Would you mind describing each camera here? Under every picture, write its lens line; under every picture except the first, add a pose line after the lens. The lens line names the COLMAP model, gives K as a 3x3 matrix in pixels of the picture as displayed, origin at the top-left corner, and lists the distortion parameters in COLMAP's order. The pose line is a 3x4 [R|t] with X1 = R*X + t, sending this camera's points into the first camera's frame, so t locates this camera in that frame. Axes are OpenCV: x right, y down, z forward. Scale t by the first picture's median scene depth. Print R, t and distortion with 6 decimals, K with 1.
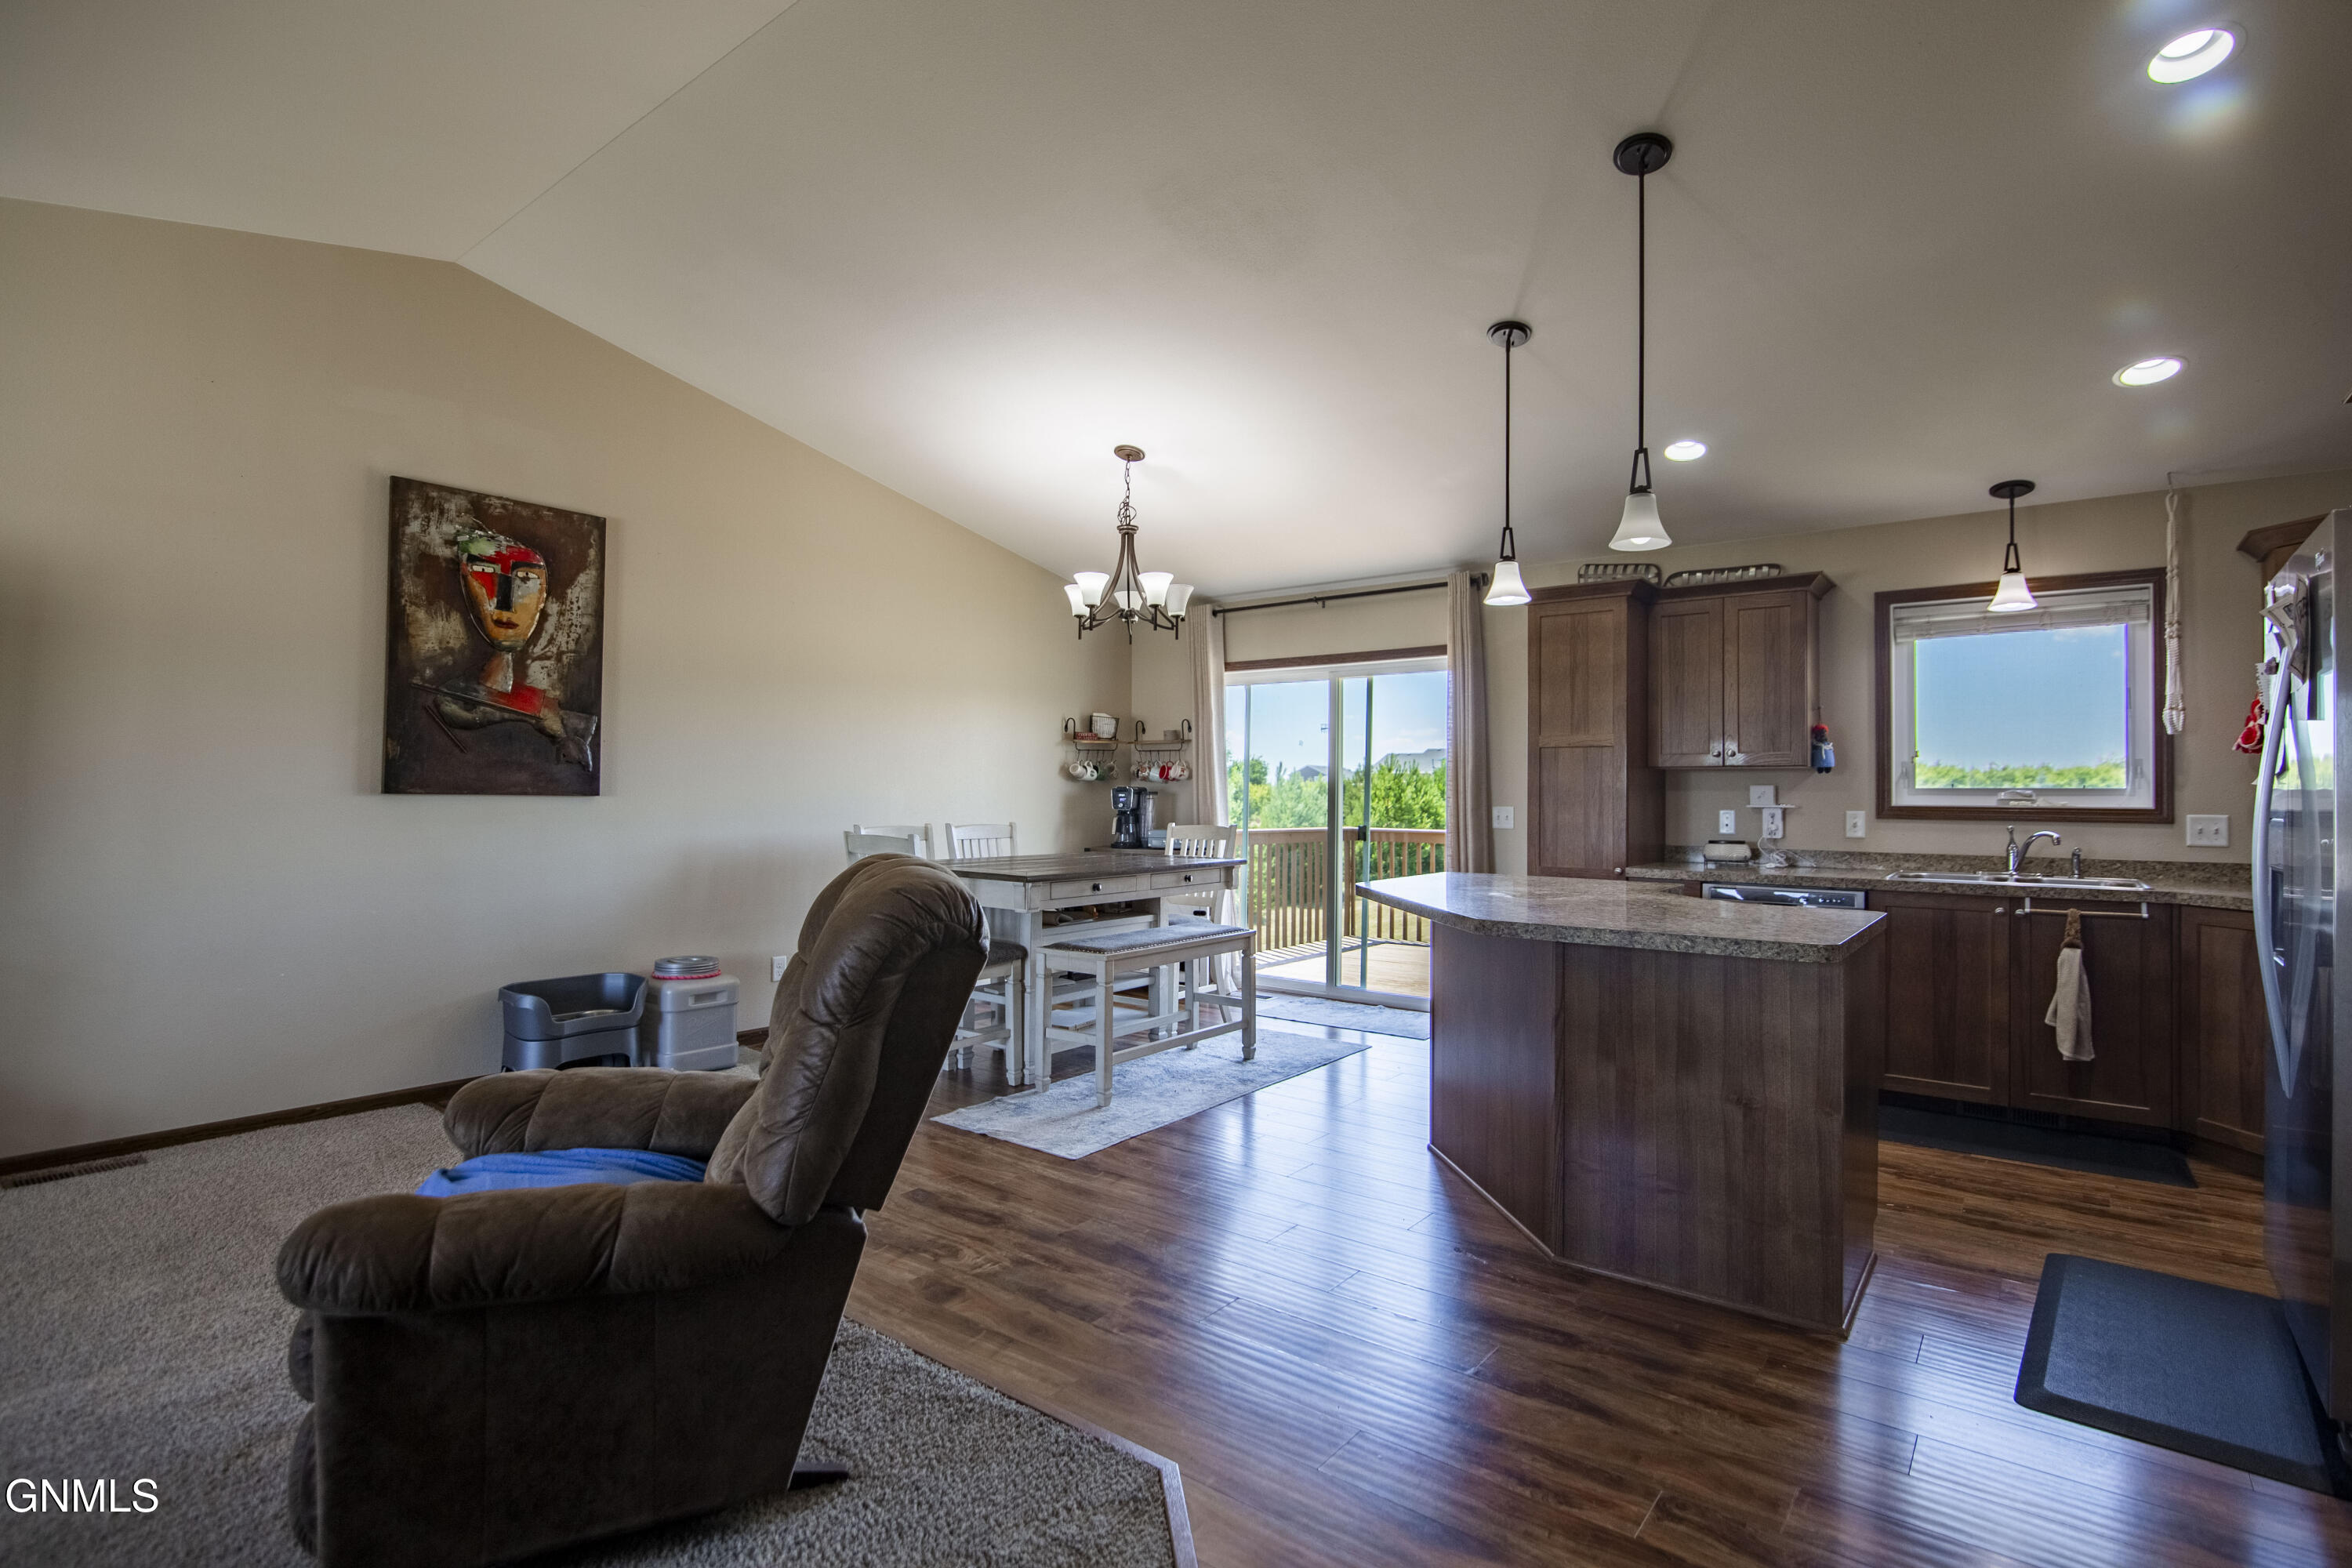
lens RADIAL K [[1083.1, 0, 1196.6], [0, 1083.1, 785.6], [0, 0, 1]] dist [-0.020590, 0.000615]
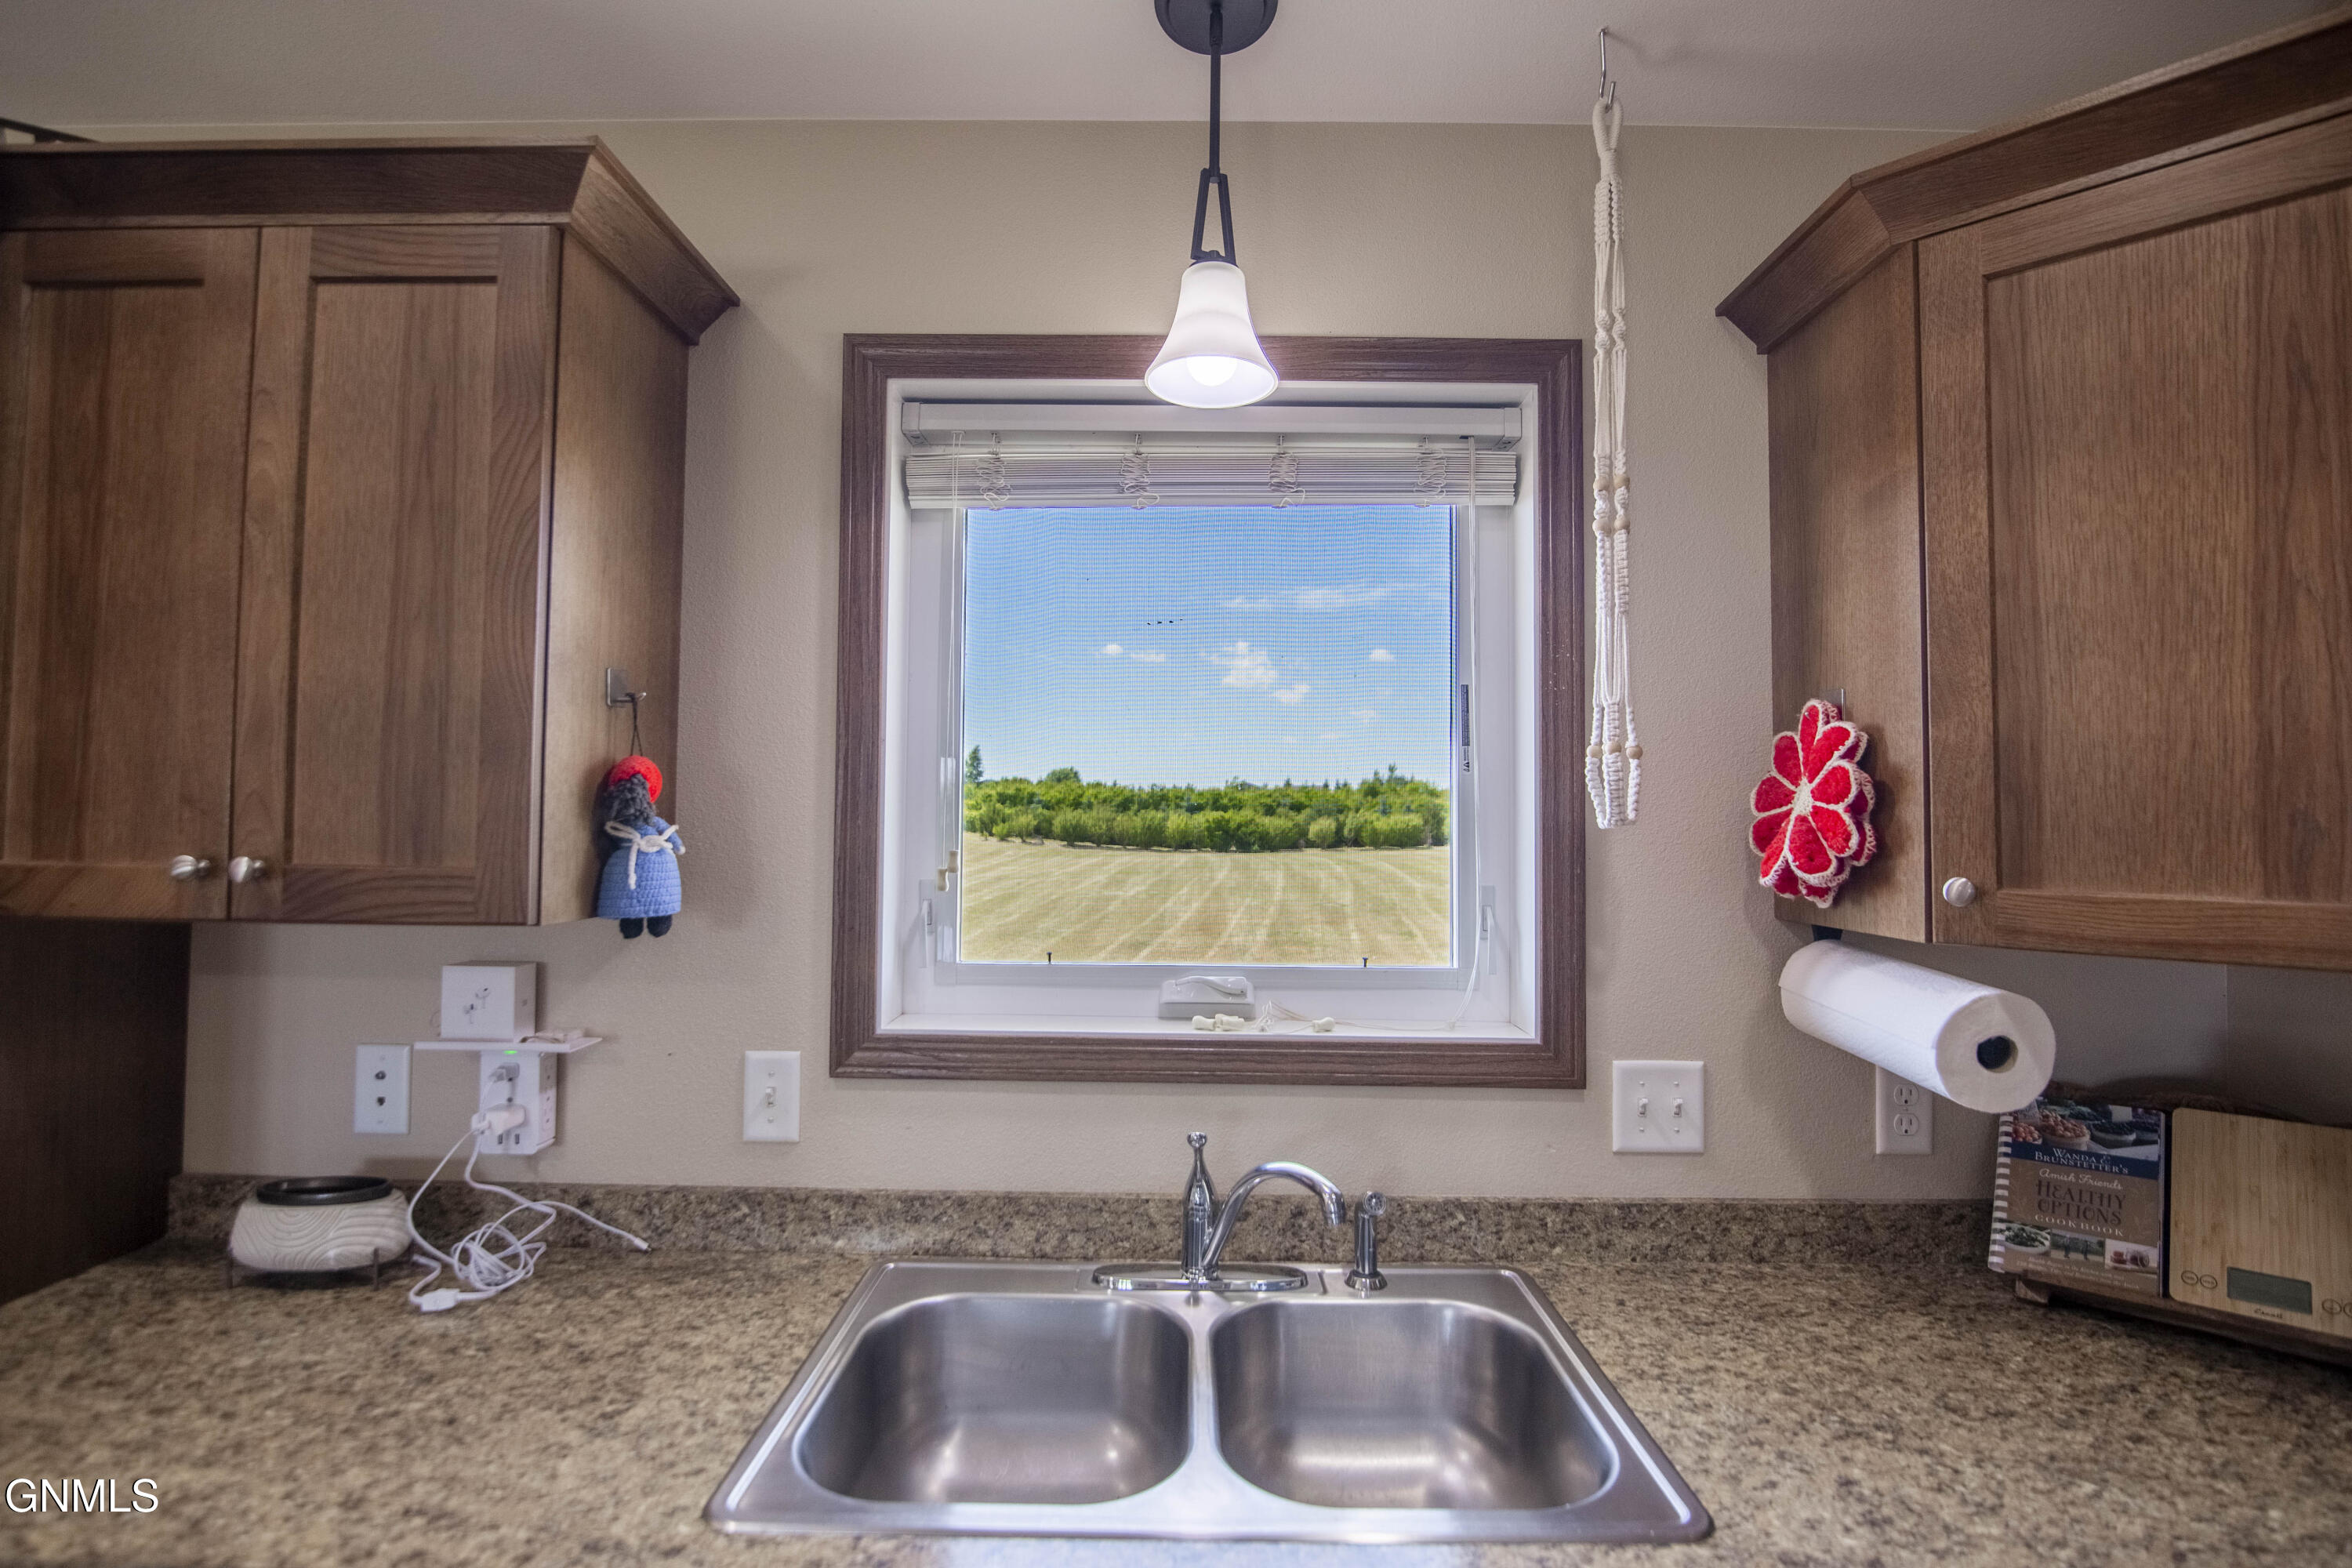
lens RADIAL K [[1083.1, 0, 1180.3], [0, 1083.1, 780.8], [0, 0, 1]] dist [-0.020590, 0.000615]
pose [[0.793178, 0.017840, 0.608729, 0.525877], [-0.010961, 0.999827, -0.015020, -0.049004], [-0.608892, 0.005241, 0.793236, 0.702209]]
